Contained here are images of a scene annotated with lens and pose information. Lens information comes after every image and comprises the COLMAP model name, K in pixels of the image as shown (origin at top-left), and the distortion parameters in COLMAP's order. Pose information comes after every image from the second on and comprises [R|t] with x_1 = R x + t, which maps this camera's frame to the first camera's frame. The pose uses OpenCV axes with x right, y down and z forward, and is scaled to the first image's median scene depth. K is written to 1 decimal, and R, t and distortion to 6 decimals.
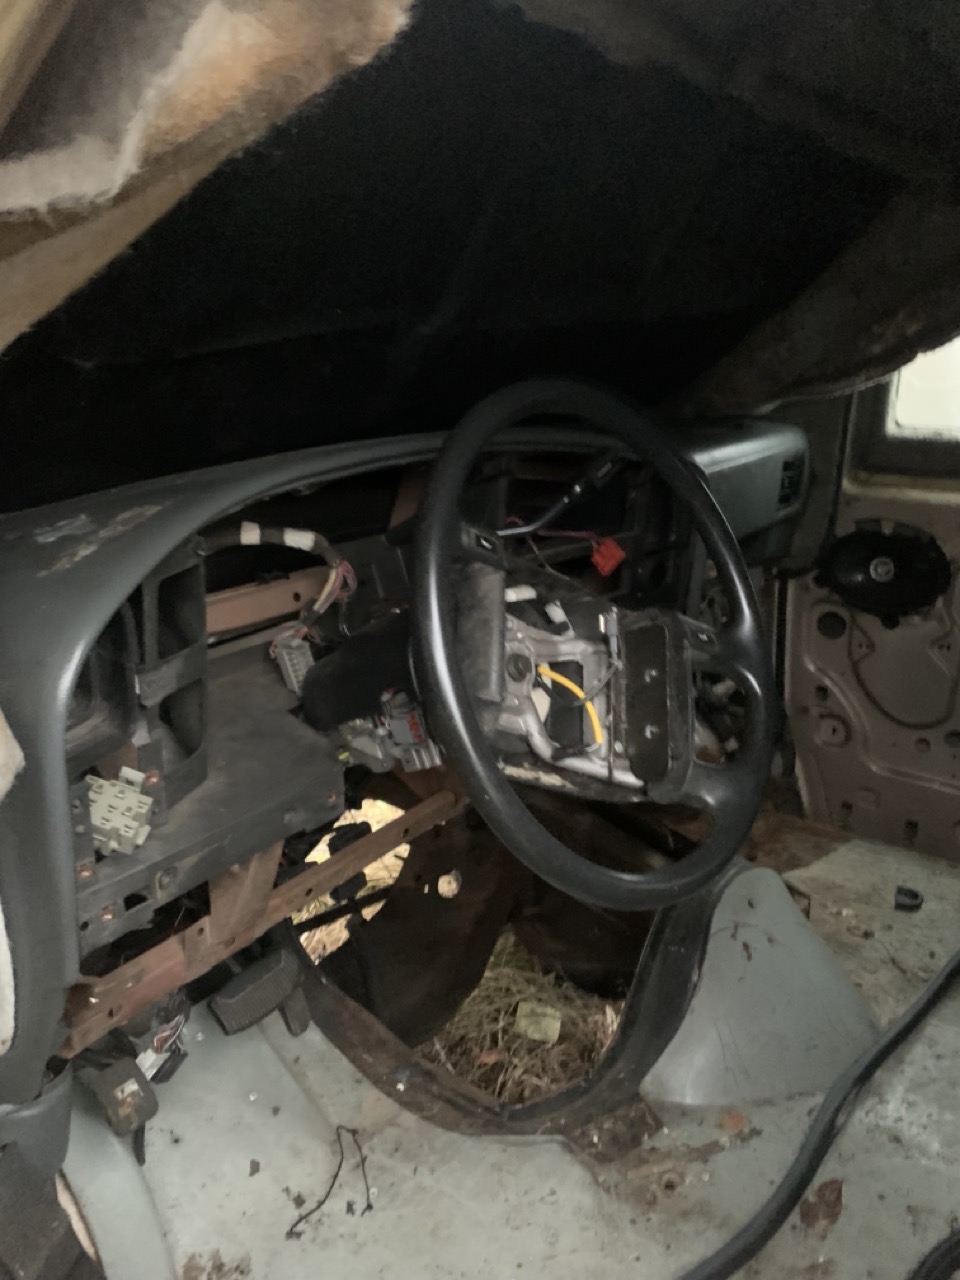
lens RADIAL K [[961.9, 0, 480.0], [0, 961.9, 640.0], [0, 0, 1]] dist [0.007576, -0.005627]
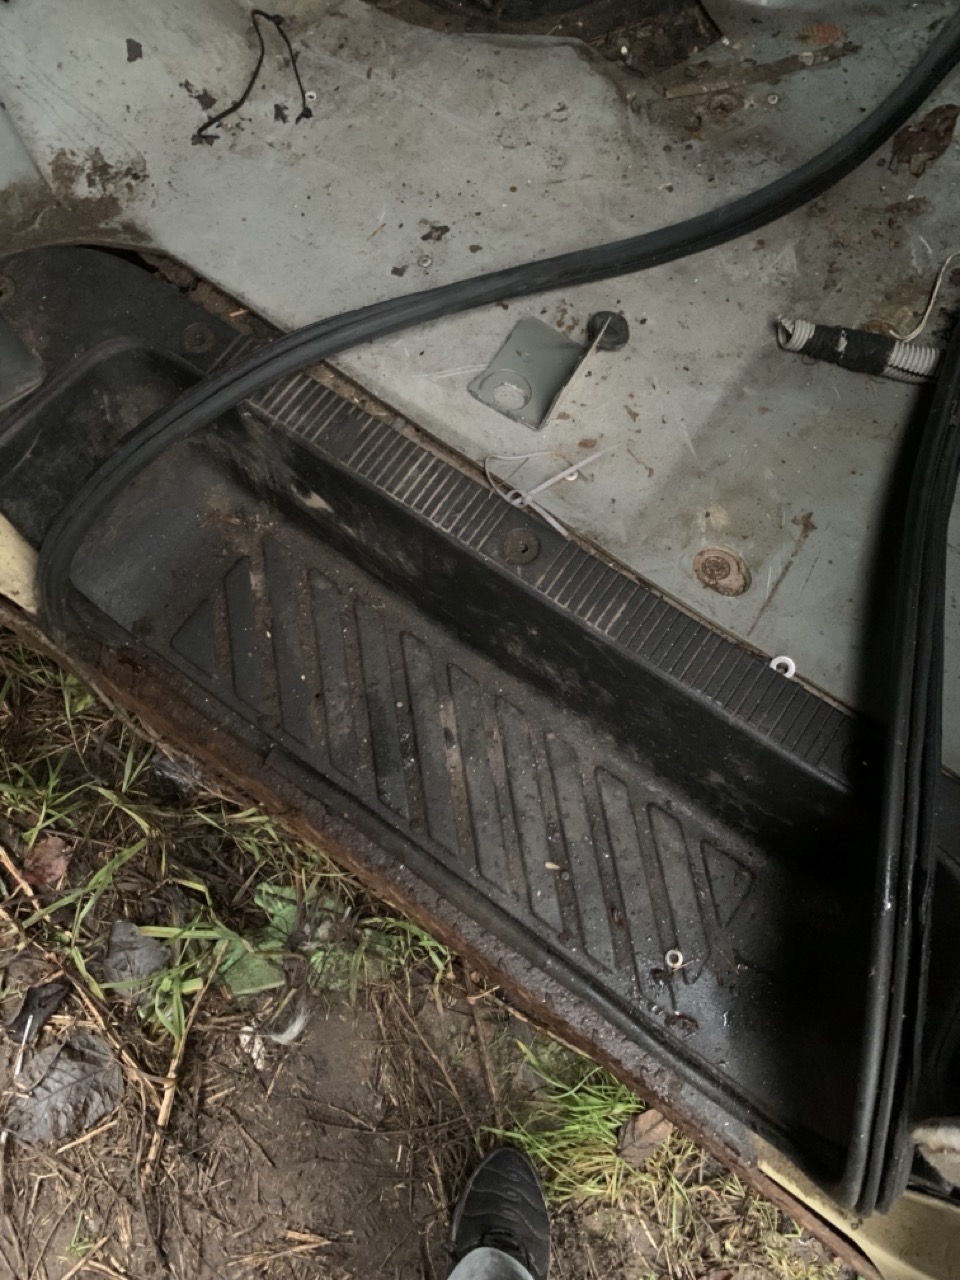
lens RADIAL K [[961.9, 0, 480.0], [0, 961.9, 640.0], [0, 0, 1]] dist [0.007576, -0.005627]
pose [[0.997684, 0.017968, 0.065597, -0.025884], [-0.061582, 0.648056, 0.759099, 0.286861], [-0.028871, -0.761381, 0.647662, 0.231097]]
